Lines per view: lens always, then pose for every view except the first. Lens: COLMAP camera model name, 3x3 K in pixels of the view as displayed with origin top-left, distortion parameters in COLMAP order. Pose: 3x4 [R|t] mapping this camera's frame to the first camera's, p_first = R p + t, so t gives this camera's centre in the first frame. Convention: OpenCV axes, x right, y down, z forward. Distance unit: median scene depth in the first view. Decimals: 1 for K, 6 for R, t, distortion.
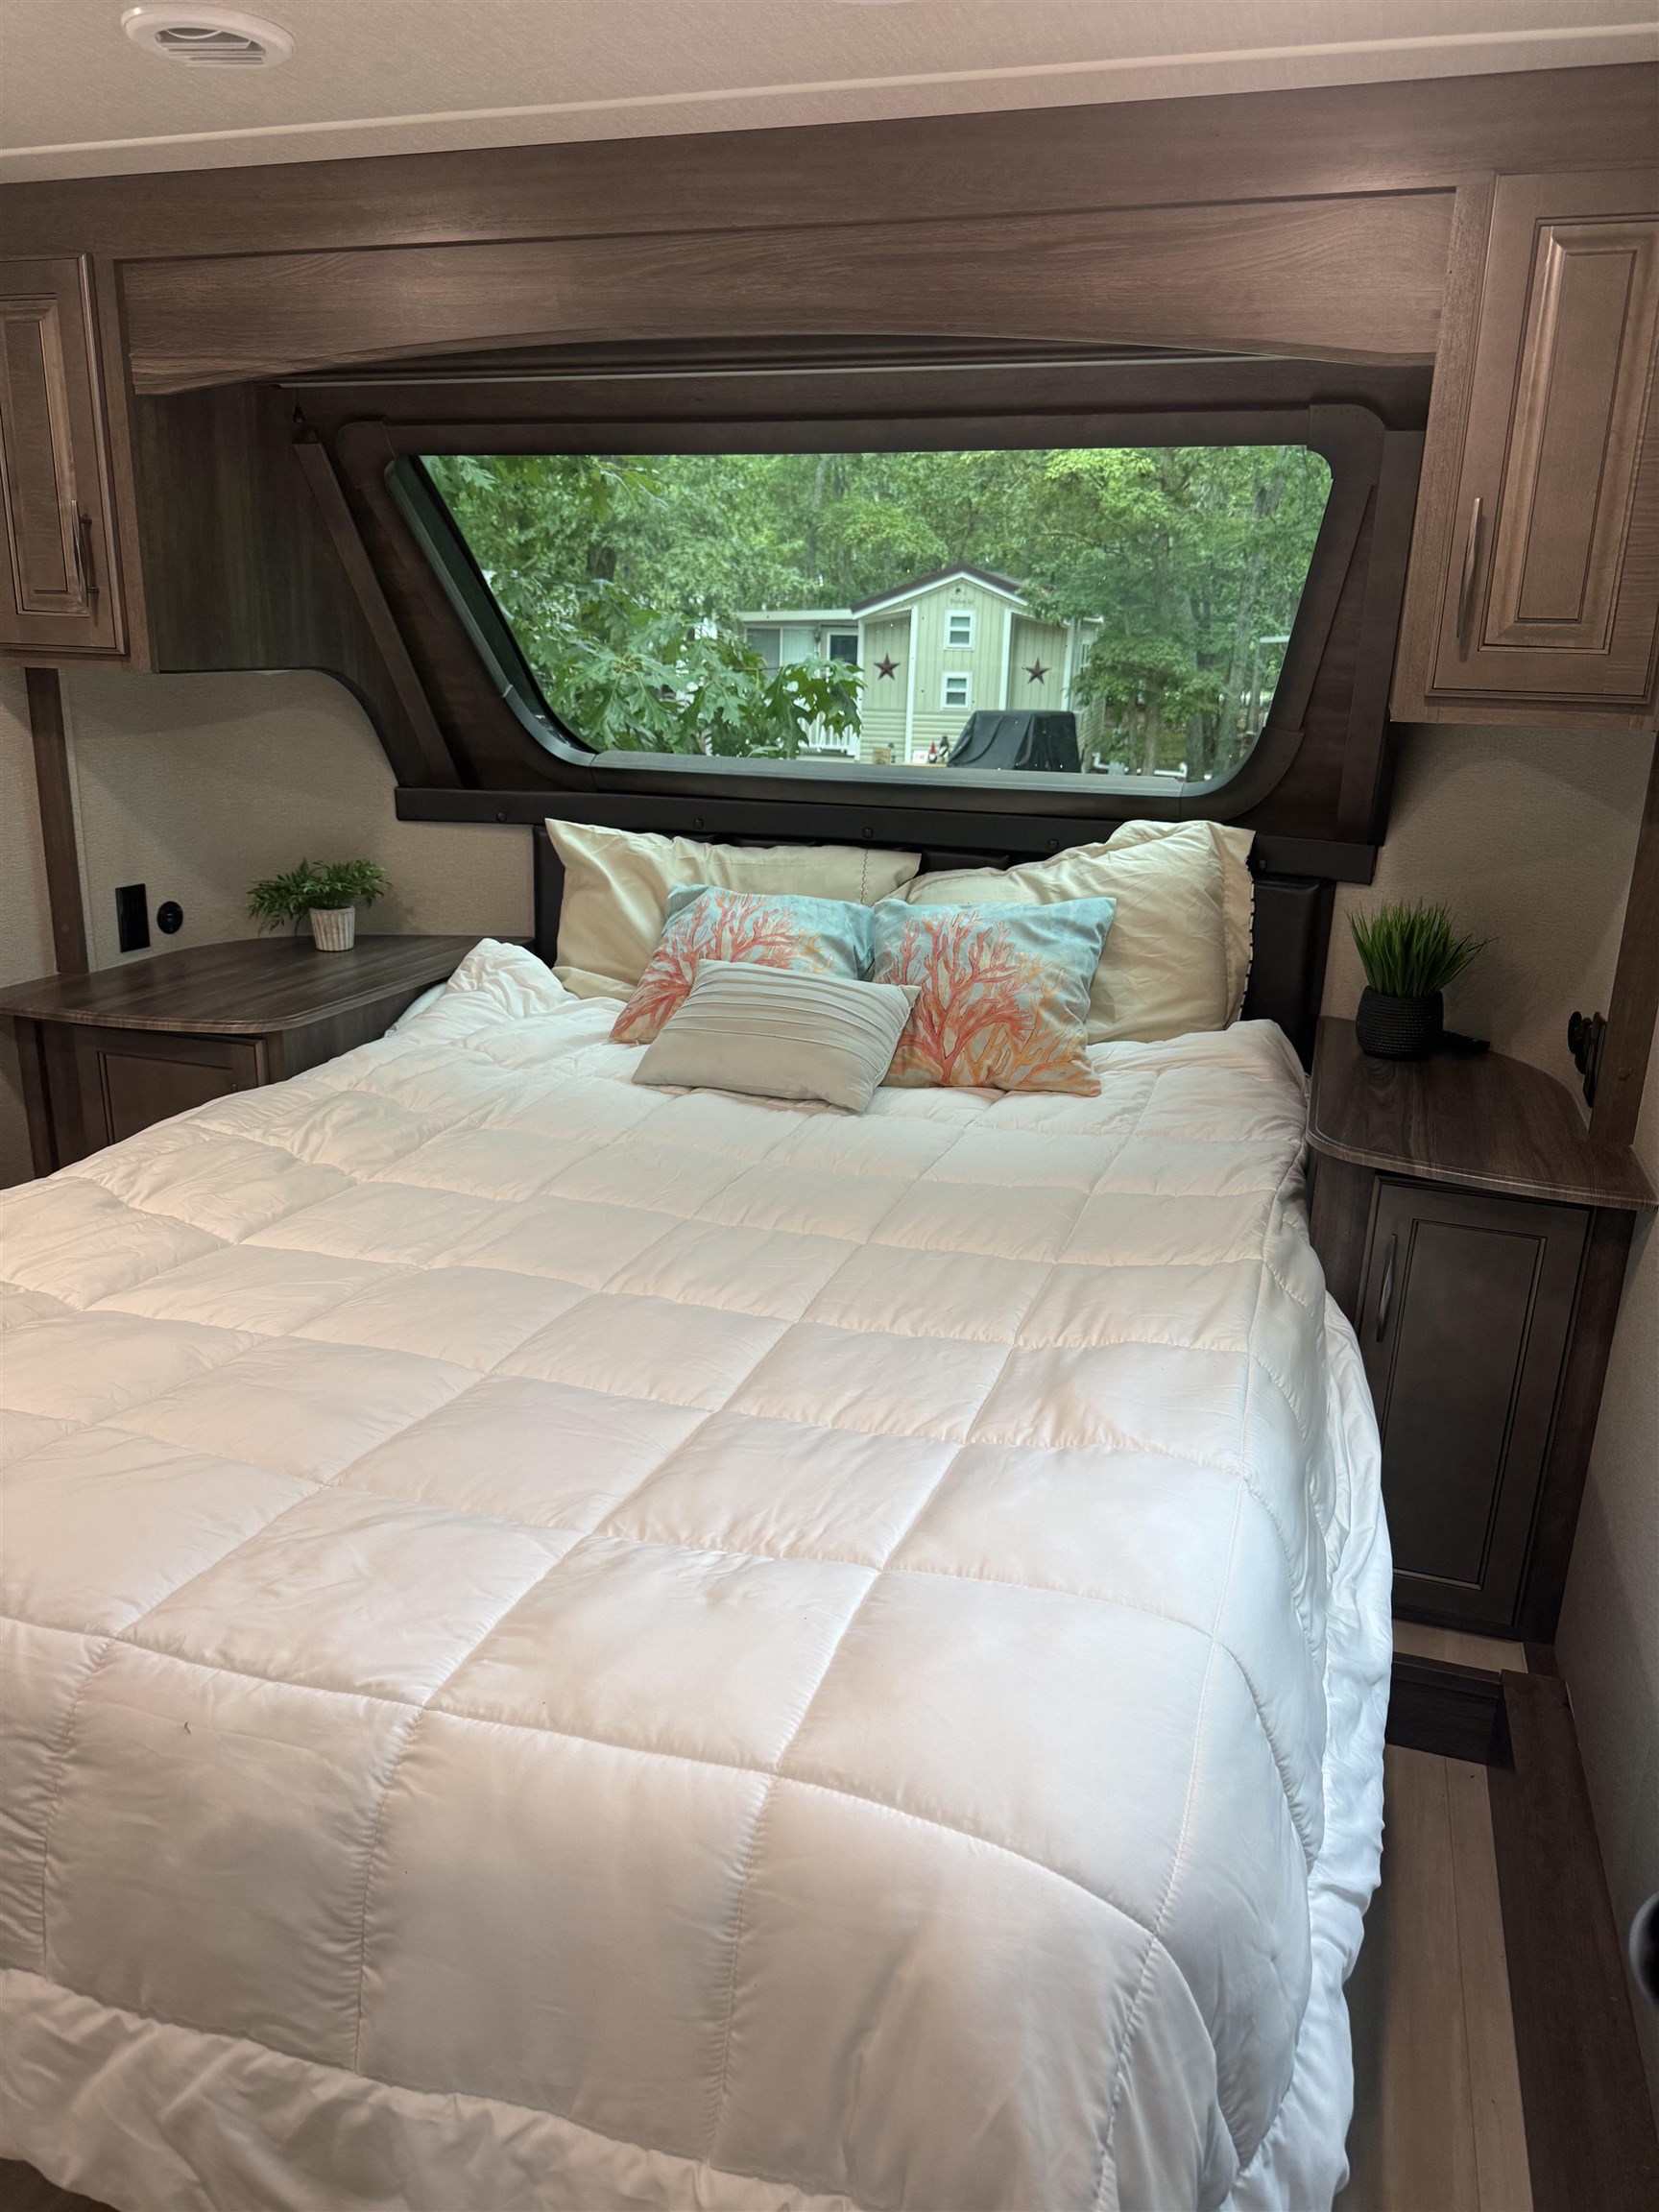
lens RADIAL K [[1572.0, 0, 862.9], [0, 1572.0, 1096.3], [0, 0, 1]] dist [0.027773, -0.037920]
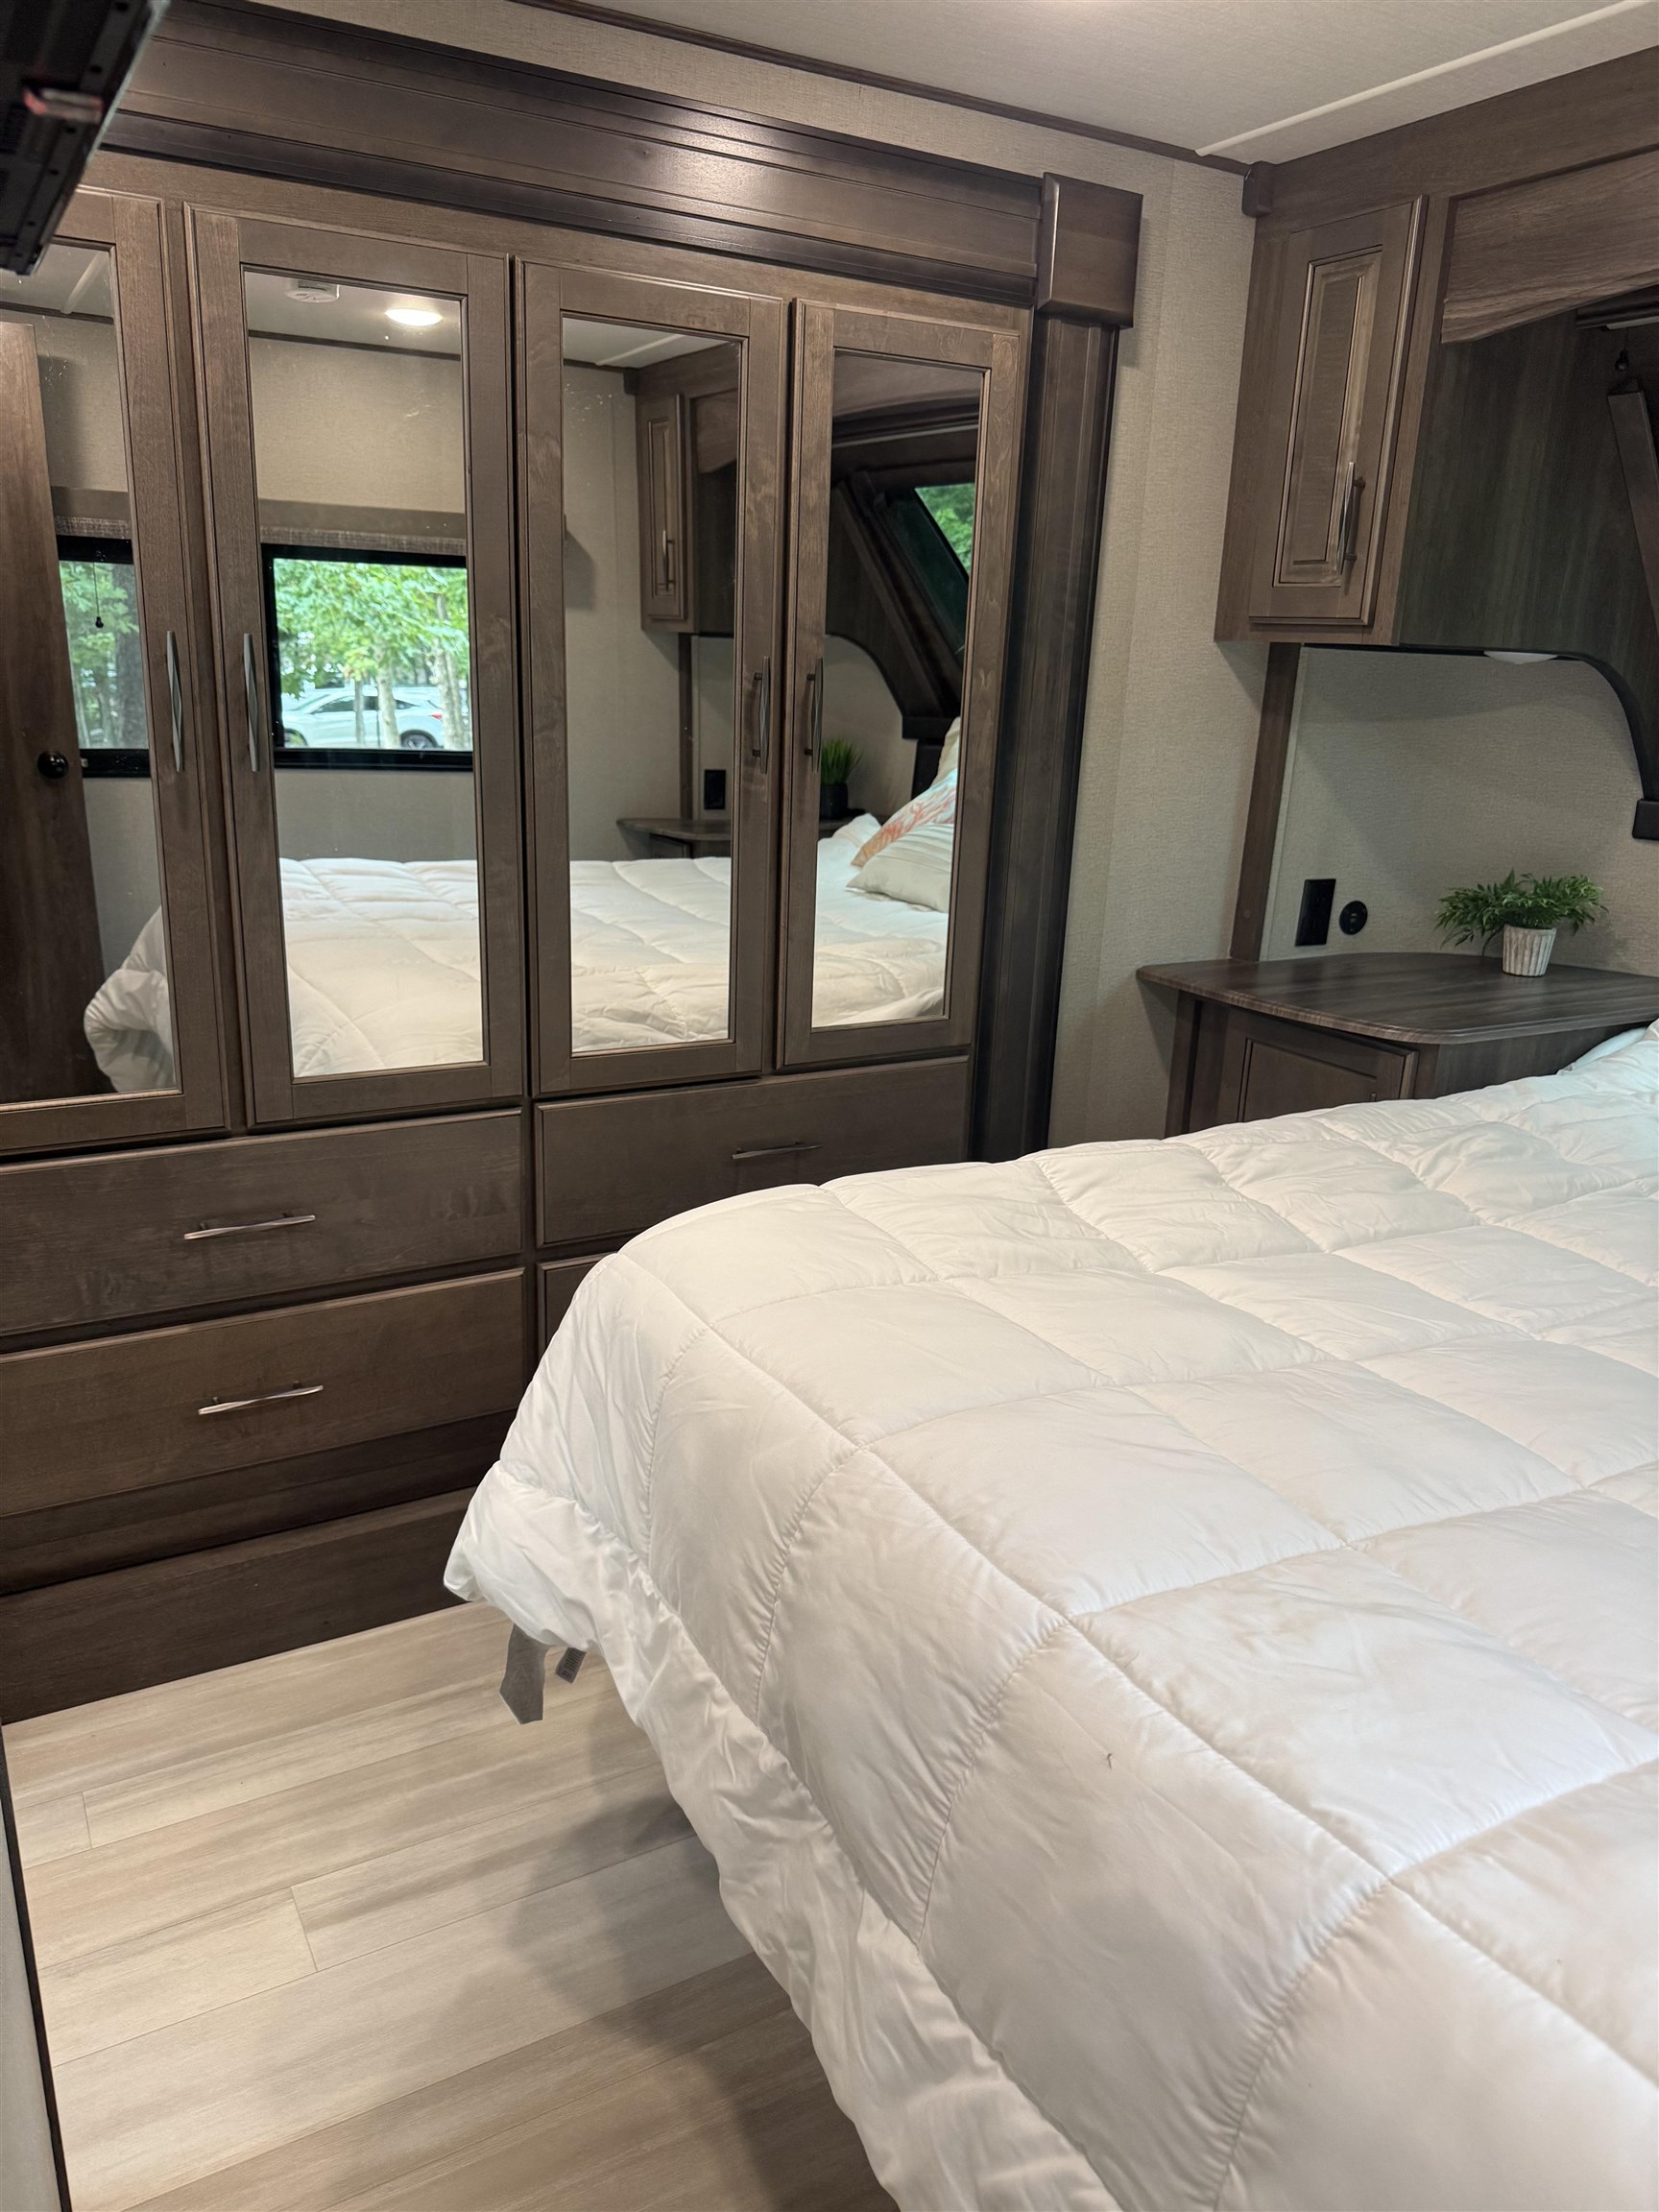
lens RADIAL K [[1572.0, 0, 823.9], [0, 1572.0, 1118.3], [0, 0, 1]] dist [0.027773, -0.037920]
pose [[0.725810, 0.191493, -0.660704, -0.028212], [-0.209280, 0.976413, 0.053093, 0.031262], [0.655287, 0.099736, 0.748767, 0.134285]]
